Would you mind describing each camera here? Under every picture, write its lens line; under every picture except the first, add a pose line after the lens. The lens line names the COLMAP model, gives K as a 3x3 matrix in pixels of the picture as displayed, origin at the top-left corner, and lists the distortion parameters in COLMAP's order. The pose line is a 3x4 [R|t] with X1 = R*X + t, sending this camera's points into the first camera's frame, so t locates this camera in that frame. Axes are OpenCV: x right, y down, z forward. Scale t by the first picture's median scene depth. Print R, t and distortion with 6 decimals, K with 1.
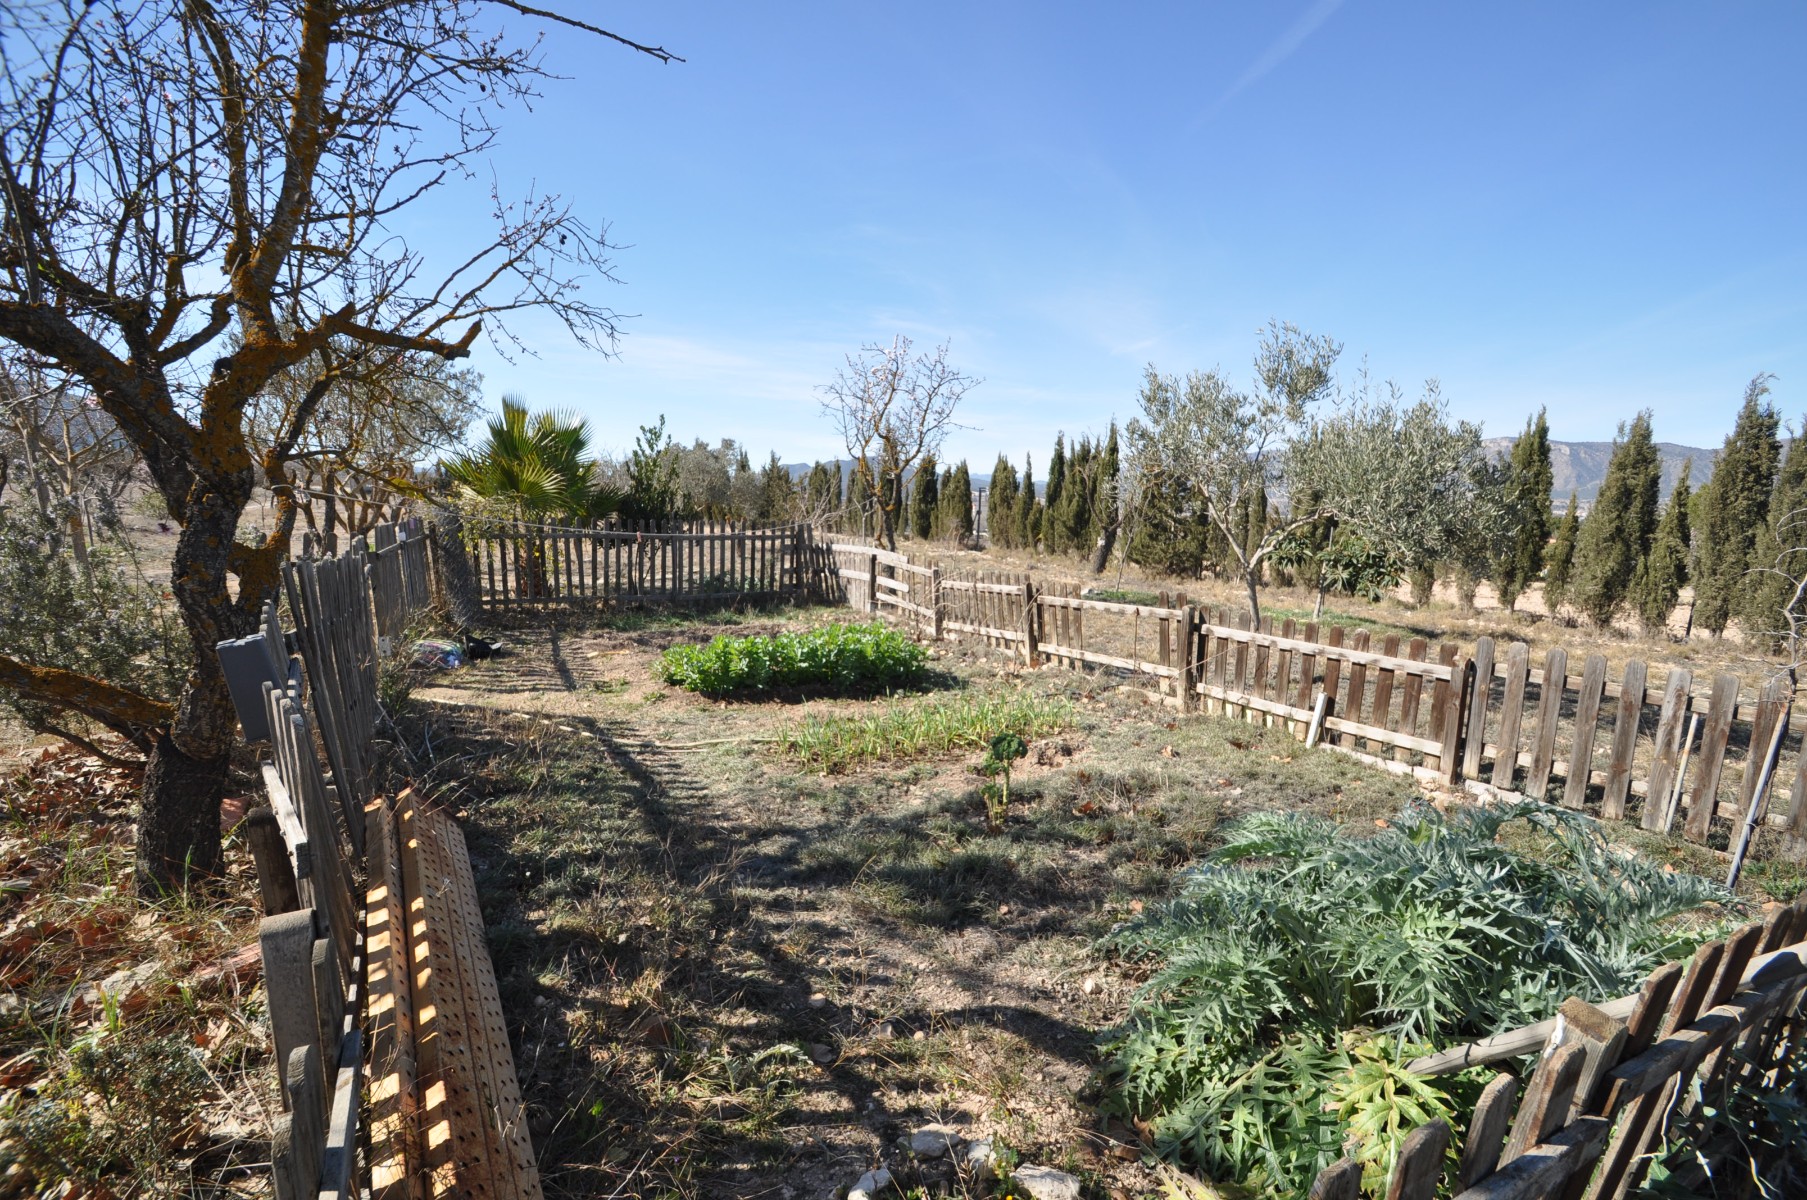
lens RADIAL K [[777.2, 0, 906.2], [0, 777.2, 602.1], [0, 0, 1]] dist [0.001746, 0.000170]
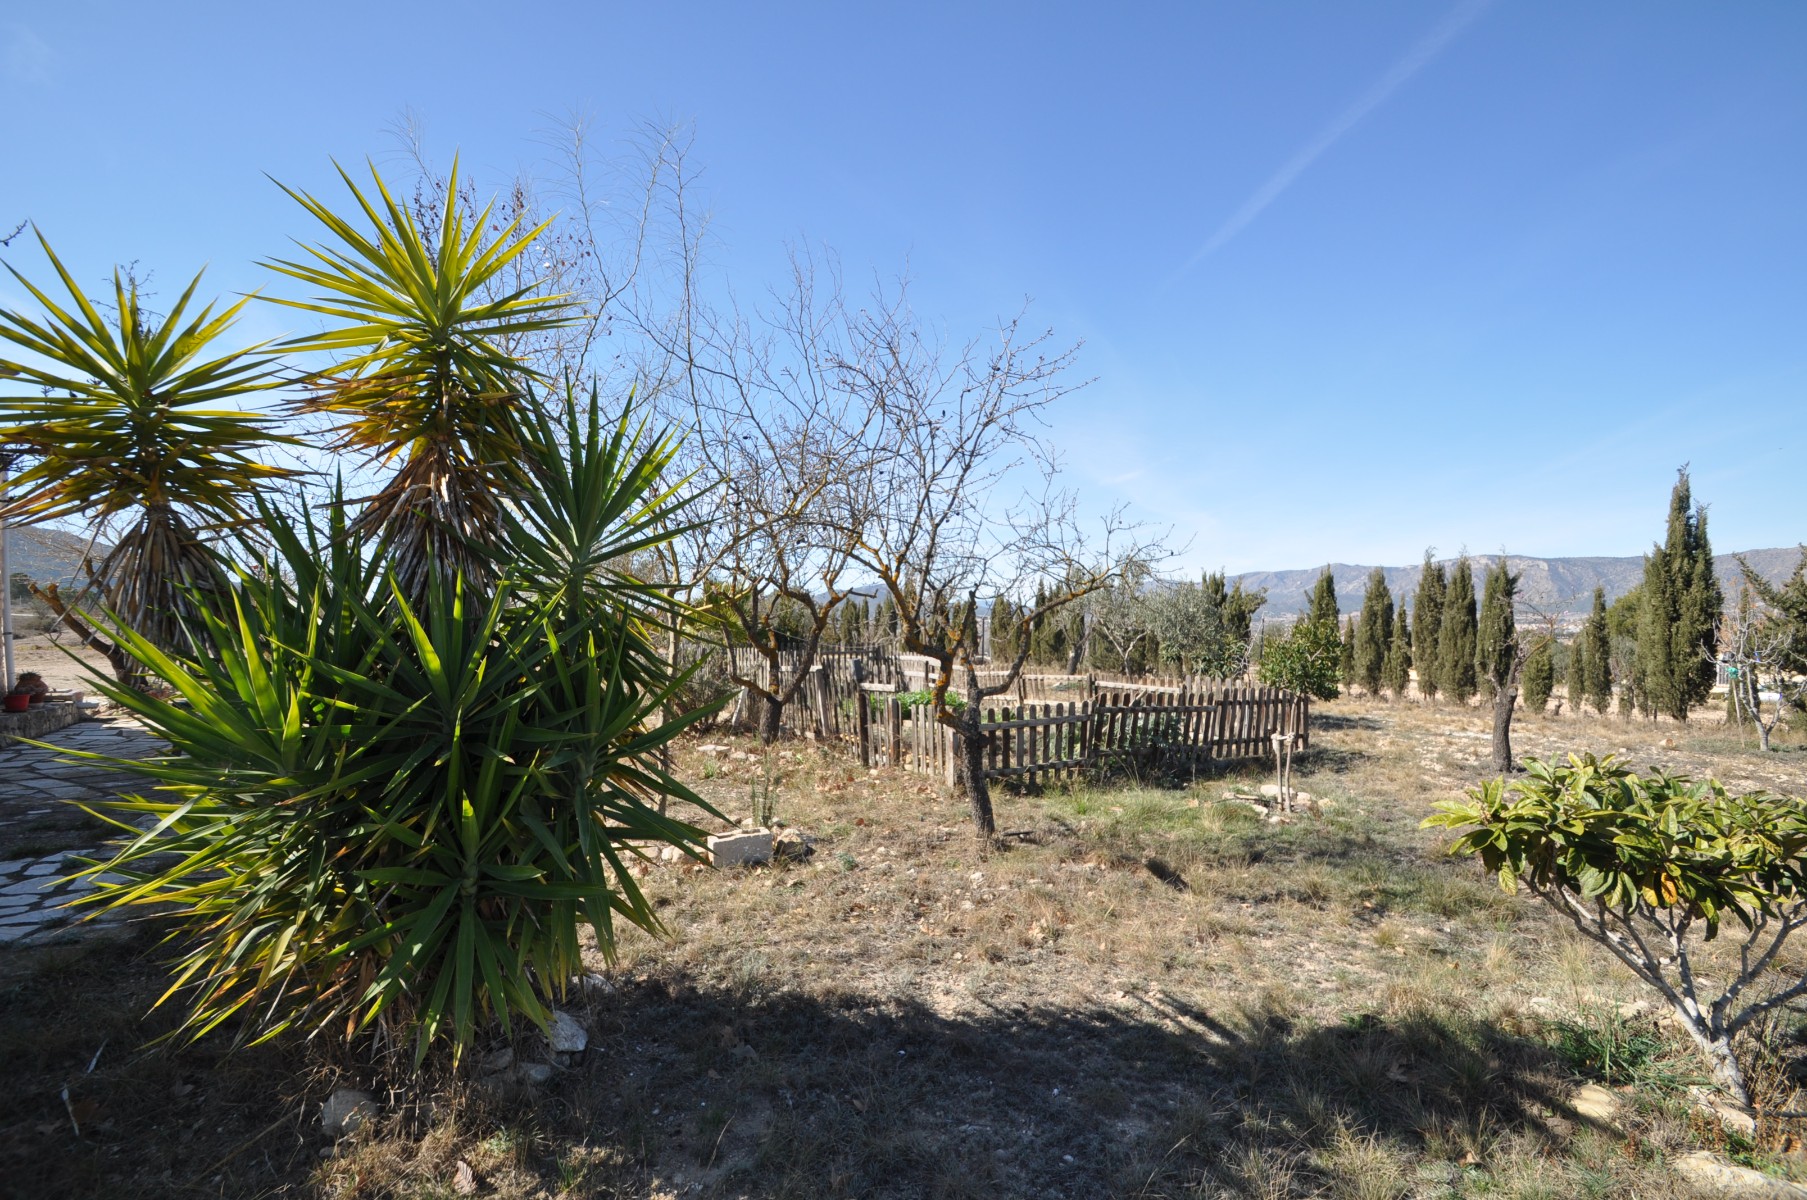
lens RADIAL K [[777.2, 0, 905.3], [0, 777.2, 598.9], [0, 0, 1]] dist [0.001746, 0.000170]
pose [[0.999767, -0.021448, 0.002328, -0.062403], [0.021537, 0.985938, -0.165716, 0.059340], [0.001259, 0.165728, 0.986171, -0.474006]]
